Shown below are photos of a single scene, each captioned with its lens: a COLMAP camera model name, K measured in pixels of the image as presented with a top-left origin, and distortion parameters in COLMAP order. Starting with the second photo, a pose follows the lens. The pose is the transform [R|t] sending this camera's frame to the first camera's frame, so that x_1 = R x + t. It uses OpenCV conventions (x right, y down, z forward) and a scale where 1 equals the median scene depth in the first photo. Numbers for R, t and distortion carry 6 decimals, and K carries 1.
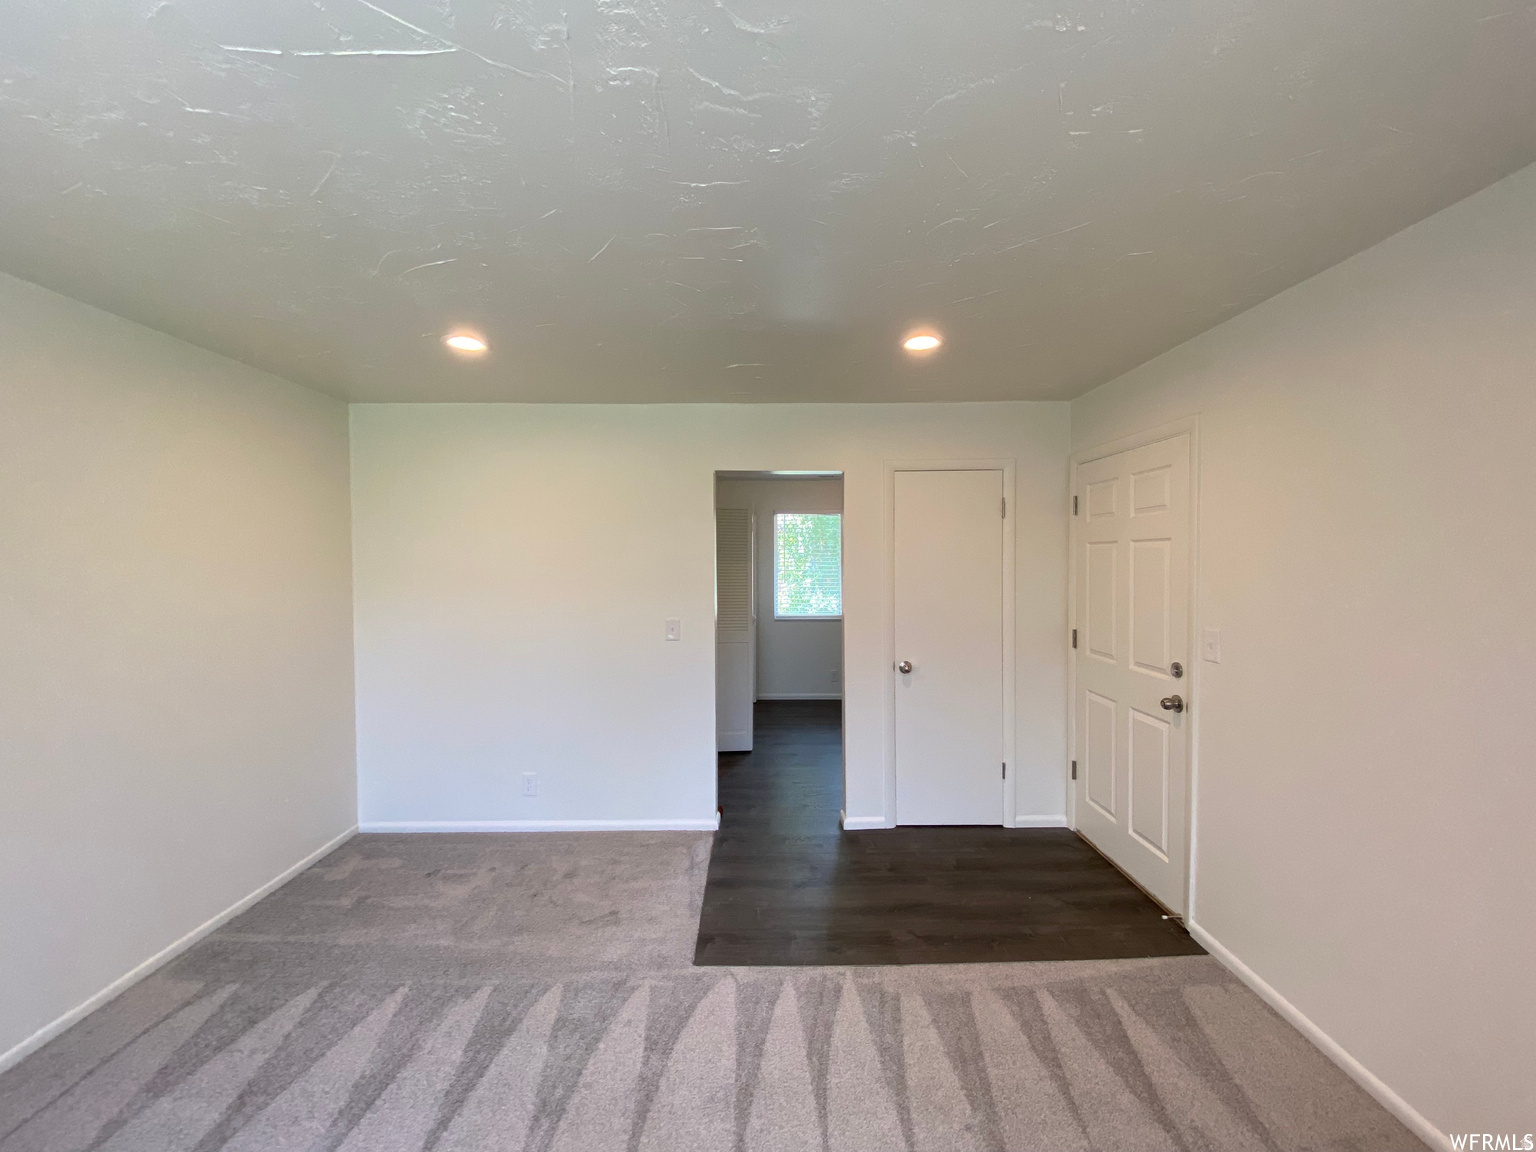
lens RADIAL K [[639.0, 0, 768.0], [0, 639.0, 576.0], [0, 0, 1]] dist [0.002341, -0.006329]
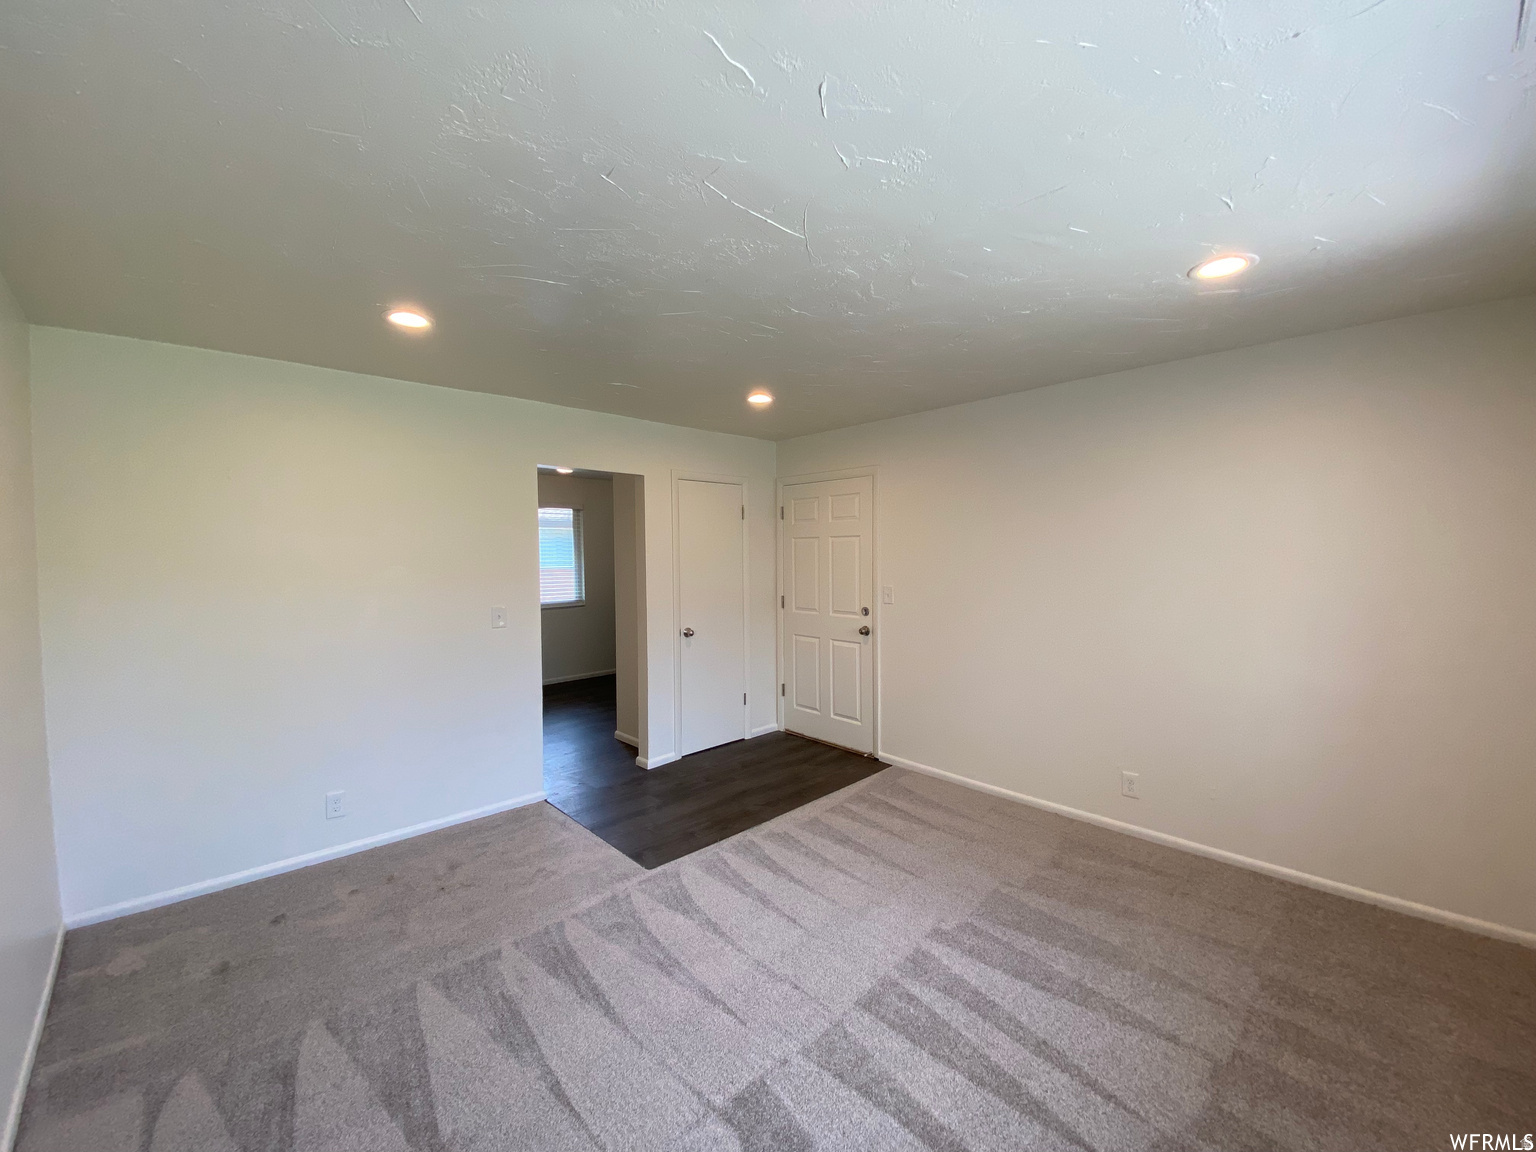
lens RADIAL K [[624.1, 0, 766.5], [0, 624.1, 573.0], [0, 0, 1]] dist [0.017640, -0.018680]
pose [[0.734451, -0.028311, 0.678071, -0.698983], [0.028174, 0.999540, 0.011218, 0.016301], [-0.678077, 0.010865, 0.734911, -0.063316]]
